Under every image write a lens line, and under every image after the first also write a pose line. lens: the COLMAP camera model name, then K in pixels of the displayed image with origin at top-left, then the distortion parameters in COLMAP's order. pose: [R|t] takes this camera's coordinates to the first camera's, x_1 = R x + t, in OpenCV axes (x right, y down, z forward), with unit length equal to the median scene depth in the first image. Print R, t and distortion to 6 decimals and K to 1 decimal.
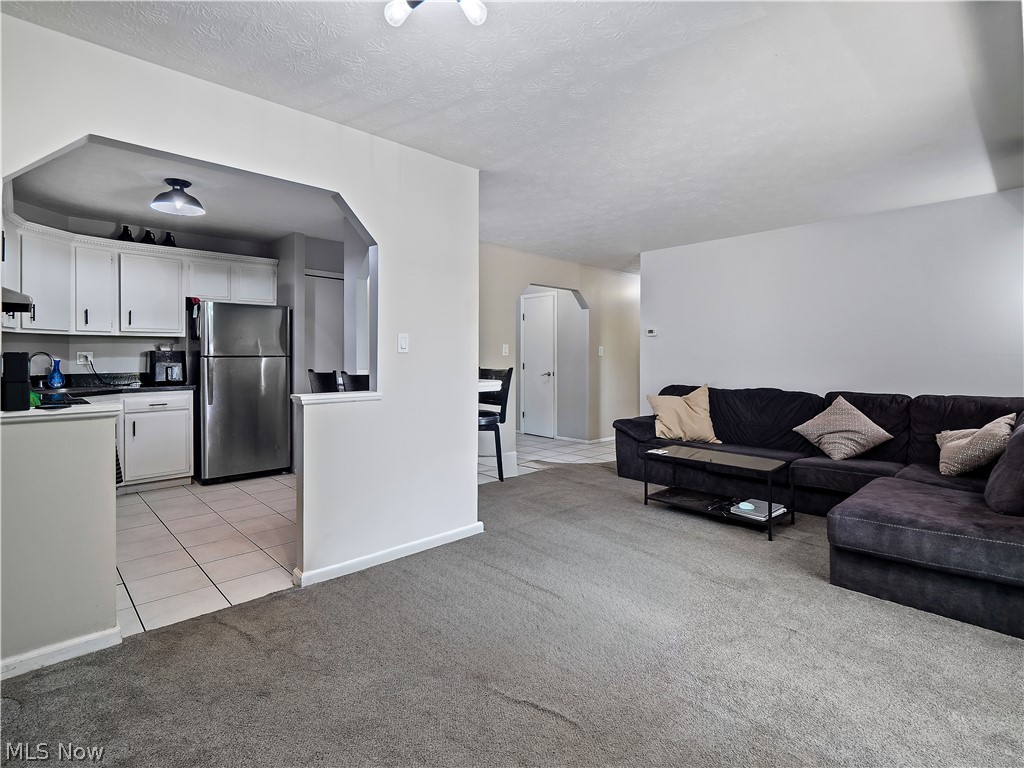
lens RADIAL K [[500.5, 0, 509.4], [0, 500.5, 359.6], [0, 0, 1]] dist [0.006302, -0.006205]
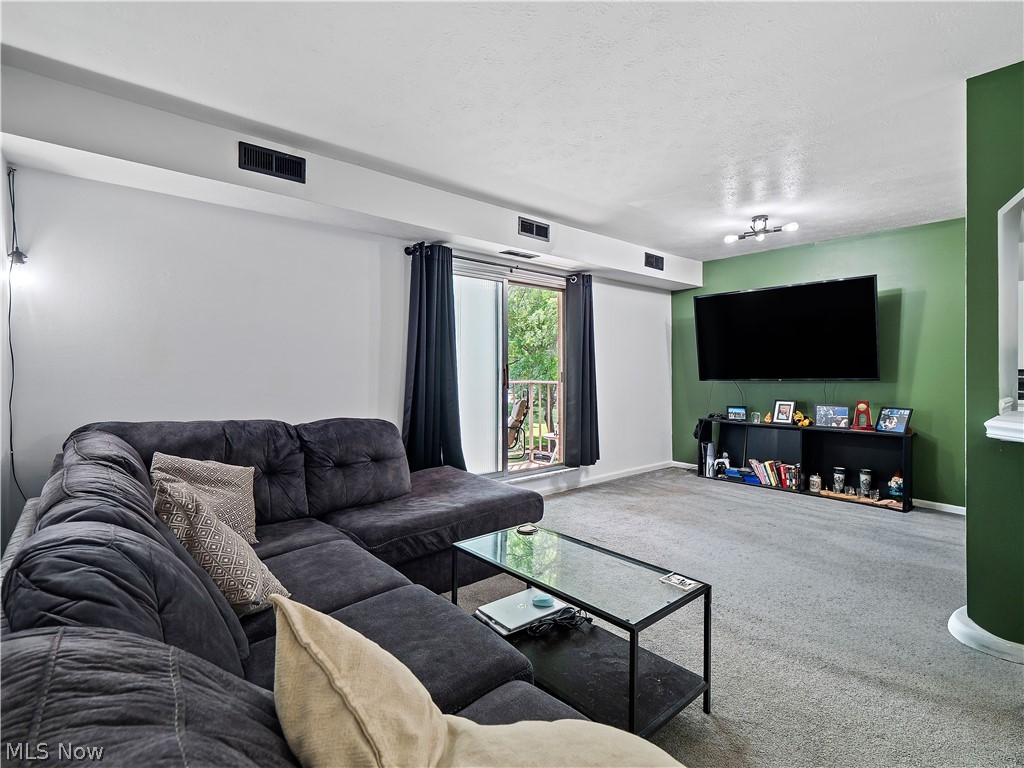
lens RADIAL K [[500.5, 0, 507.1], [0, 500.5, 370.2], [0, 0, 1]] dist [0.006302, -0.006205]
pose [[-0.998860, -0.002215, 0.047689, 0.358802], [-0.001930, 0.999980, 0.006016, -0.006915], [-0.047702, 0.005917, -0.998844, 1.217588]]
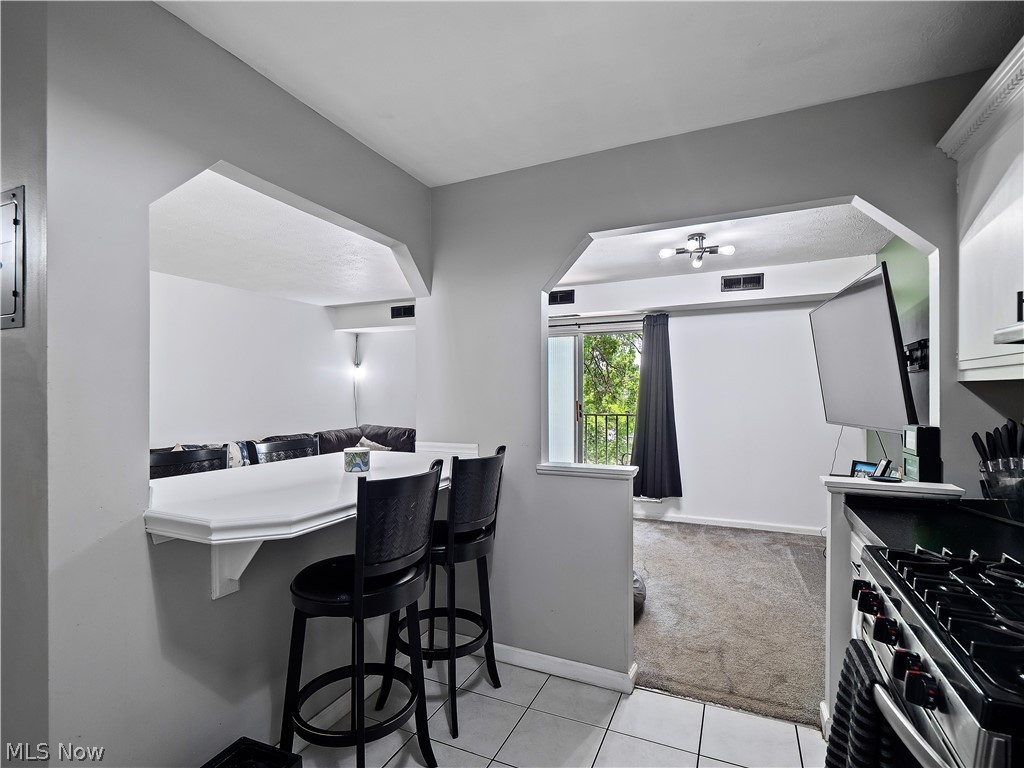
lens RADIAL K [[500.5, 0, 508.1], [0, 500.5, 397.5], [0, 0, 1]] dist [0.006302, -0.006205]
pose [[-0.363923, -0.006668, 0.931405, -0.651709], [0.010069, 0.999888, 0.011092, -0.036473], [-0.931375, 0.013415, -0.363815, 0.858739]]
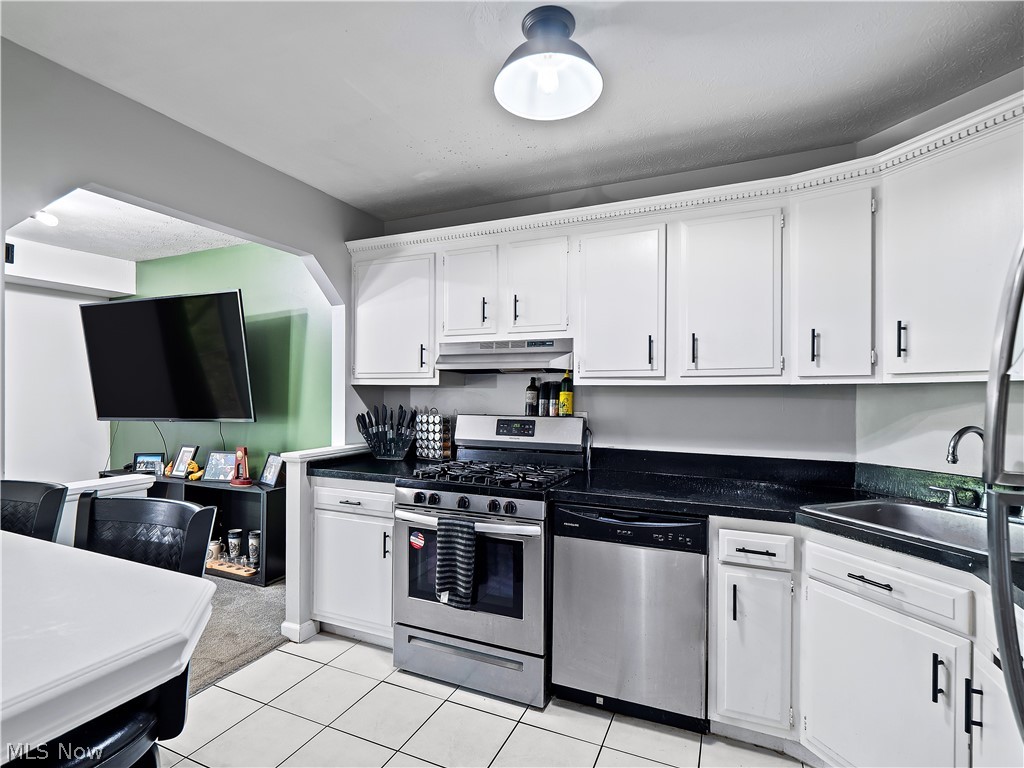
lens RADIAL K [[500.5, 0, 513.7], [0, 500.5, 385.3], [0, 0, 1]] dist [0.006302, -0.006205]
pose [[-0.925971, -0.004926, -0.377563, -0.374207], [-0.006054, 0.999980, 0.001801, -0.042427], [0.377547, 0.003954, -0.925982, 1.088343]]
